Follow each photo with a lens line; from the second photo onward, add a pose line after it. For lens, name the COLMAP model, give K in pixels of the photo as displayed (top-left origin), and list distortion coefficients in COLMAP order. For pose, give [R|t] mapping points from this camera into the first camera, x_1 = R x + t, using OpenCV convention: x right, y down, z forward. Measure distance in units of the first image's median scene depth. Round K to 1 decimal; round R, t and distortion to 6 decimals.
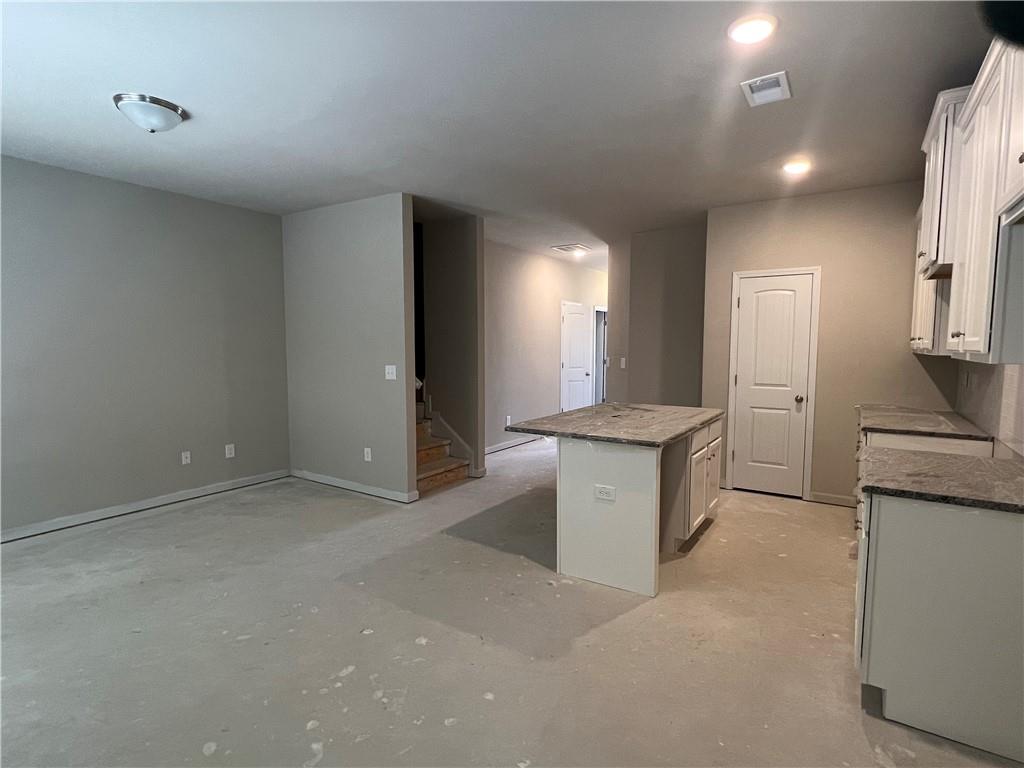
lens RADIAL K [[516.9, 0, 513.1], [0, 516.9, 380.8], [0, 0, 1]] dist [-0.003815, 0.000051]
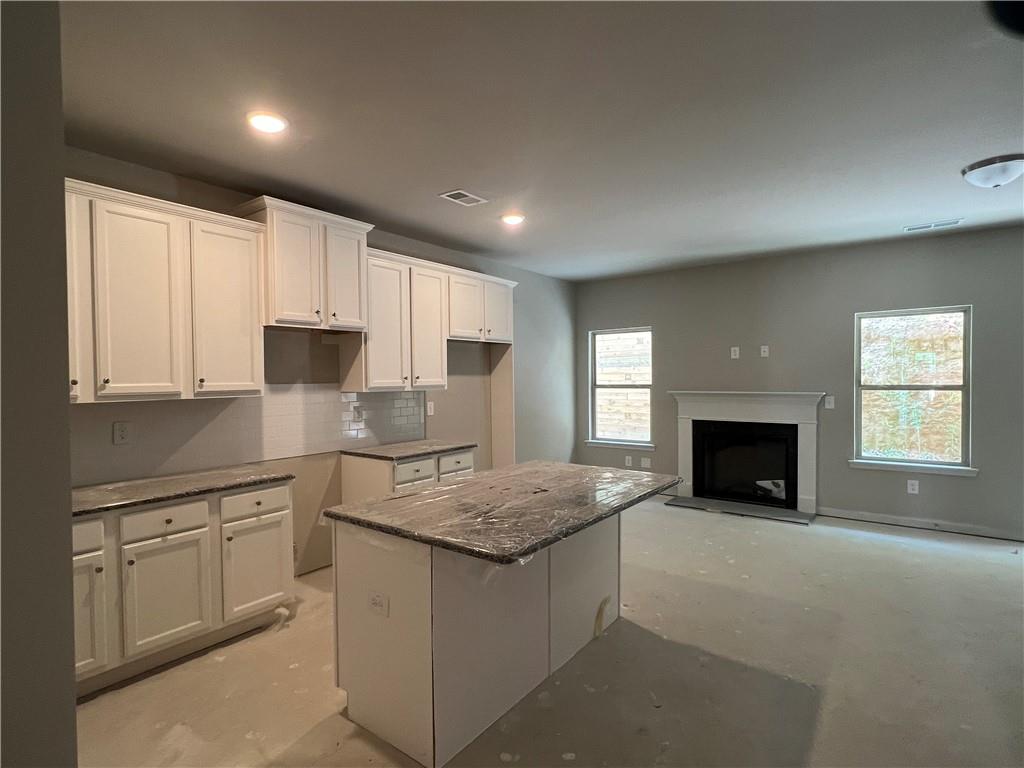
lens RADIAL K [[516.9, 0, 512.7], [0, 516.9, 388.0], [0, 0, 1]] dist [-0.003815, 0.000051]
pose [[-0.997015, 0.006475, 0.076941, 0.193251], [0.013736, 0.995456, 0.094222, -0.142631], [-0.075982, 0.094998, -0.992574, 1.819736]]
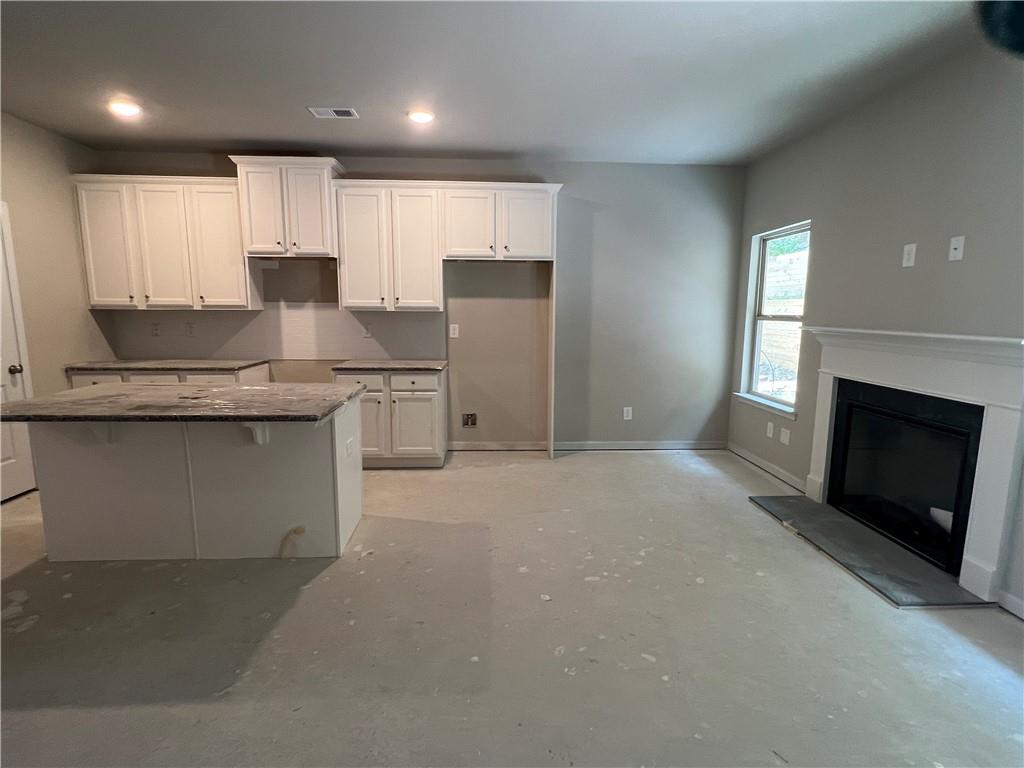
lens RADIAL K [[516.9, 0, 512.5], [0, 516.9, 387.4], [0, 0, 1]] dist [-0.003815, 0.000051]
pose [[-0.590343, -0.128026, 0.796935, -0.723630], [0.049831, 0.979676, 0.194296, -0.073016], [-0.805613, 0.154413, -0.571965, 1.151682]]
